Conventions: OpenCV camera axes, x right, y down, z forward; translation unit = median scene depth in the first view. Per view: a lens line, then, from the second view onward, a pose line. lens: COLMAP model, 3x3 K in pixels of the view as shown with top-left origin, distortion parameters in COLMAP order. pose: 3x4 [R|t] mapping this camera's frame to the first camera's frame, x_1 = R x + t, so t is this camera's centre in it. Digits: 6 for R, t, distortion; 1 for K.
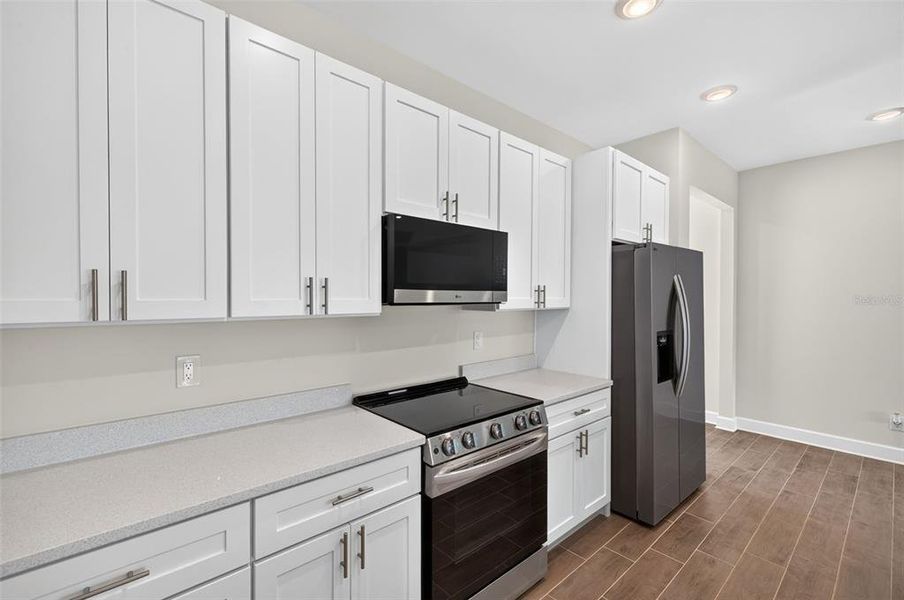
lens RADIAL K [[391.7, 0, 452.0], [0, 391.7, 300.0], [0, 0, 1]] dist [0.000735, 0.000331]
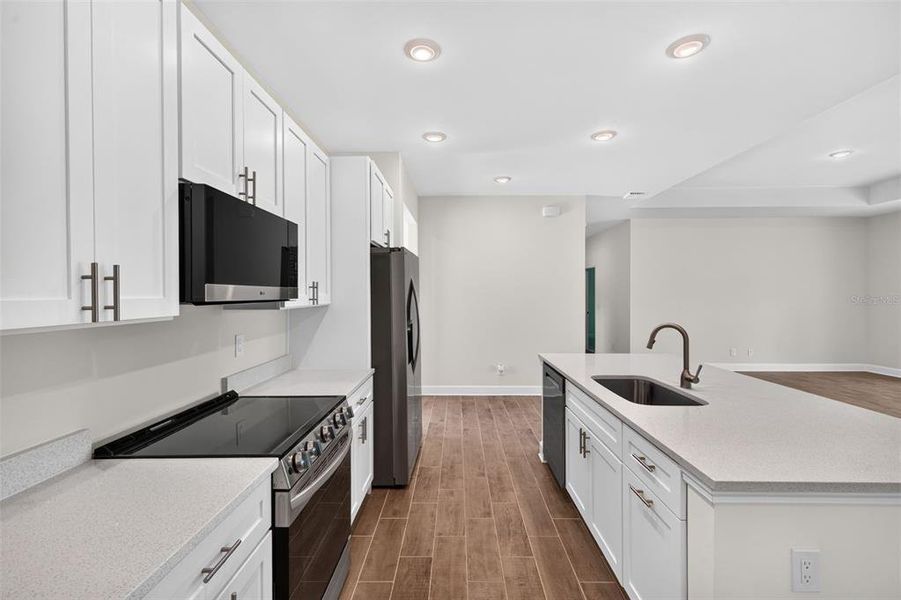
lens RADIAL K [[393.4, 0, 450.5], [0, 393.4, 300.0], [0, 0, 1]] dist [0.002308, -0.000113]
pose [[0.667650, -0.017630, 0.744266, -0.311129], [0.014074, 0.999840, 0.011059, 0.002008], [-0.744342, 0.003092, 0.667791, 0.108752]]
